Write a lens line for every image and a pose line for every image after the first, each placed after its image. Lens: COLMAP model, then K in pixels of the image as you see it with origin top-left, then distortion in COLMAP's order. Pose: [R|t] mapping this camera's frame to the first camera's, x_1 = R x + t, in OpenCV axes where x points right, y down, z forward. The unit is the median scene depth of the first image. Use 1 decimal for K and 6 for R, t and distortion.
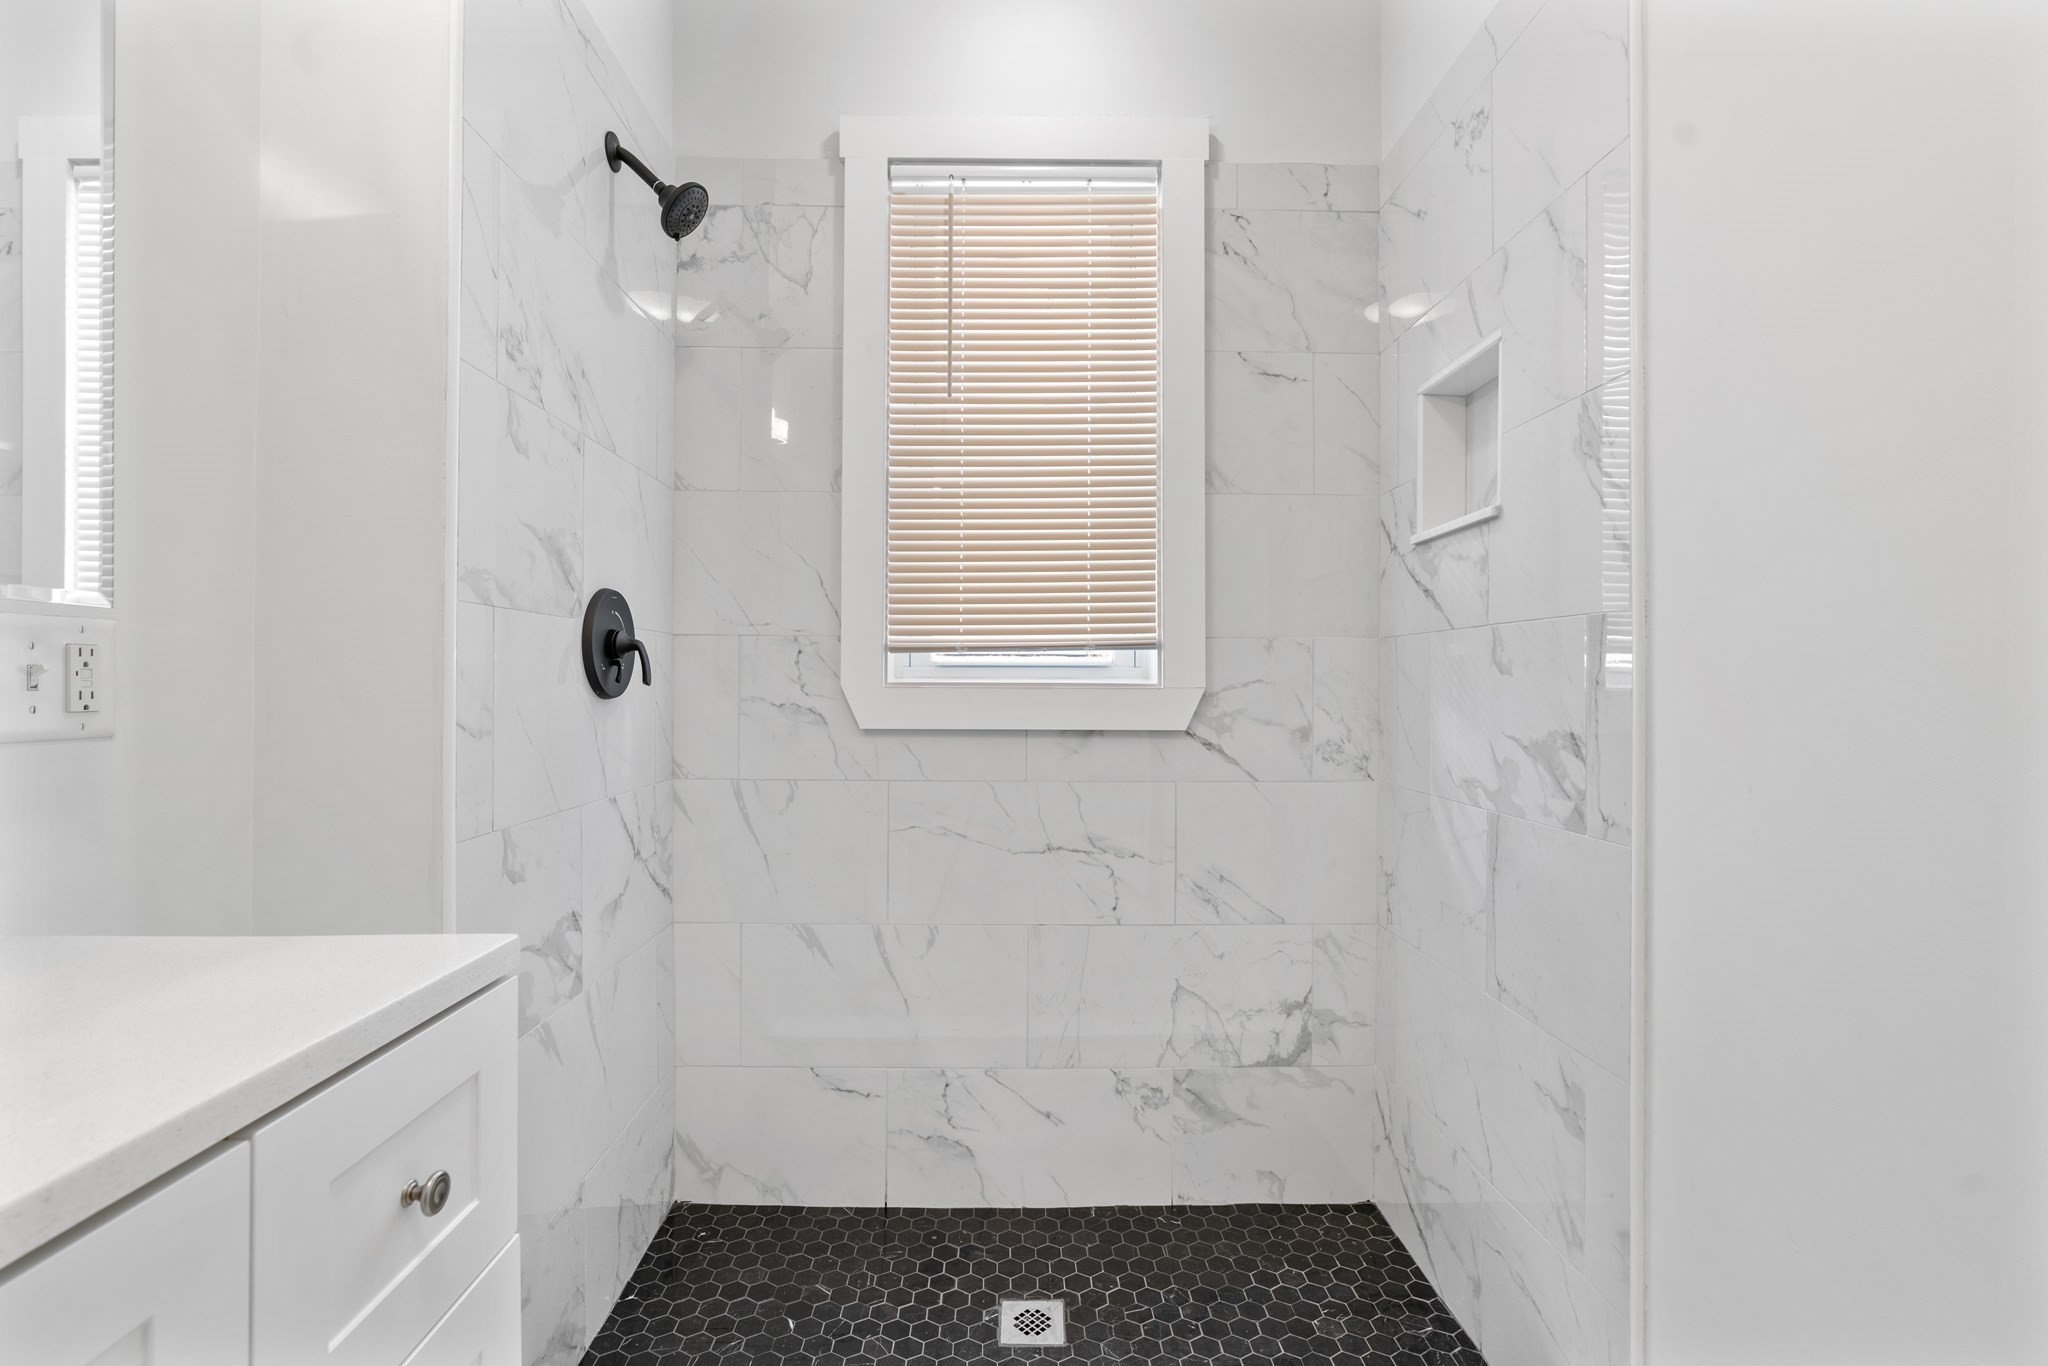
lens RADIAL K [[927.3, 0, 1019.5], [0, 927.3, 669.6], [0, 0, 1]] dist [-0.013901, -0.000246]
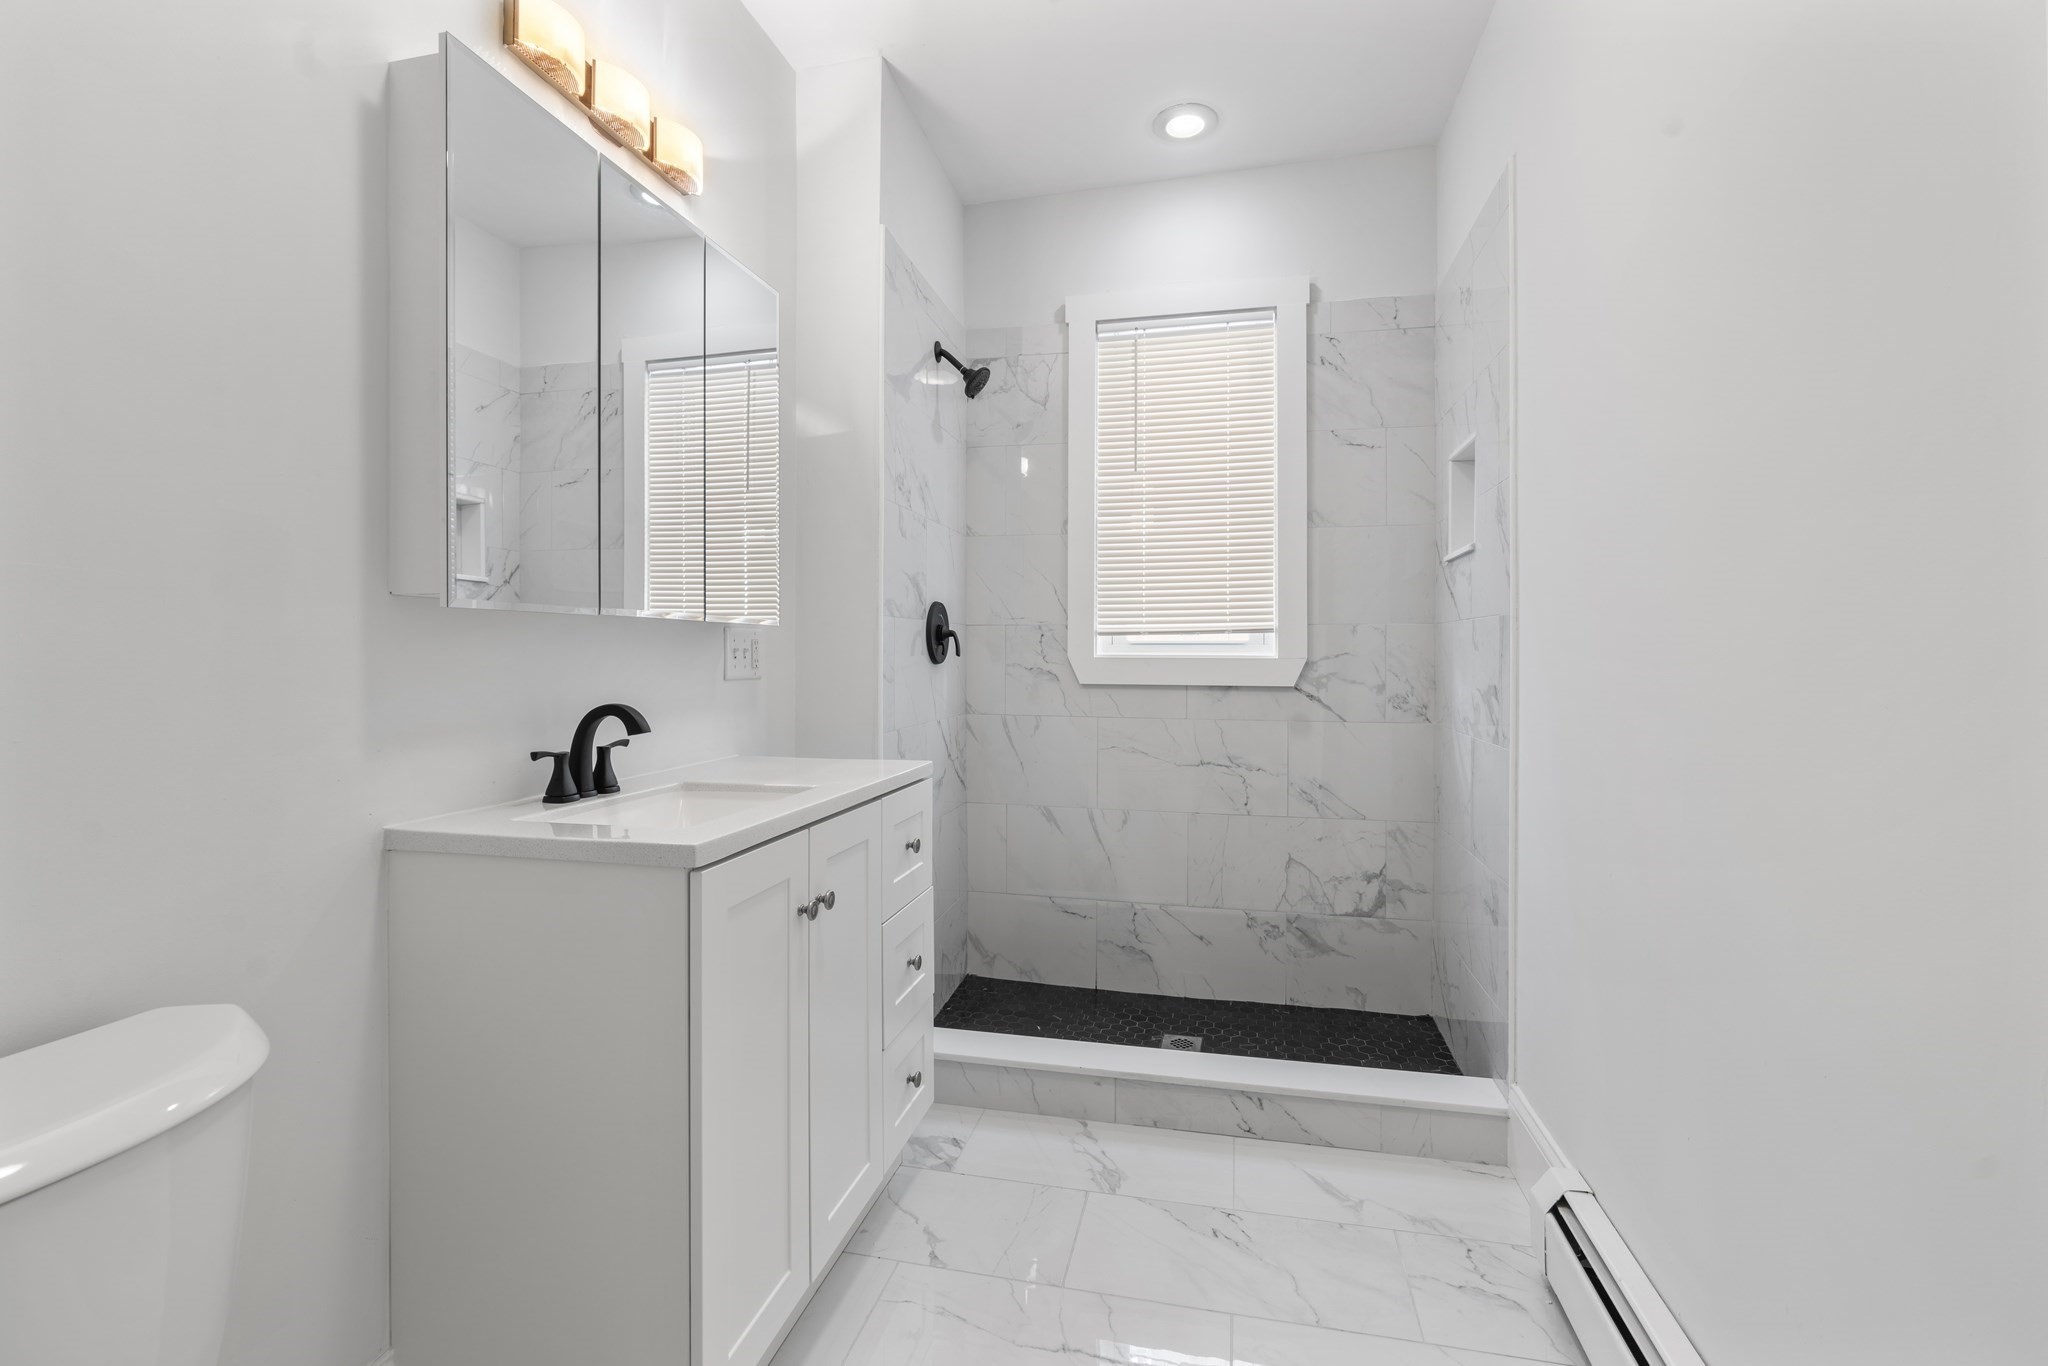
lens RADIAL K [[927.3, 0, 1019.5], [0, 927.3, 669.6], [0, 0, 1]] dist [-0.013901, -0.000246]
pose [[0.969610, 0.003960, -0.244624, 0.114498], [0.003873, 0.999495, 0.031534, -0.010633], [0.244625, -0.031523, 0.969105, -0.553600]]
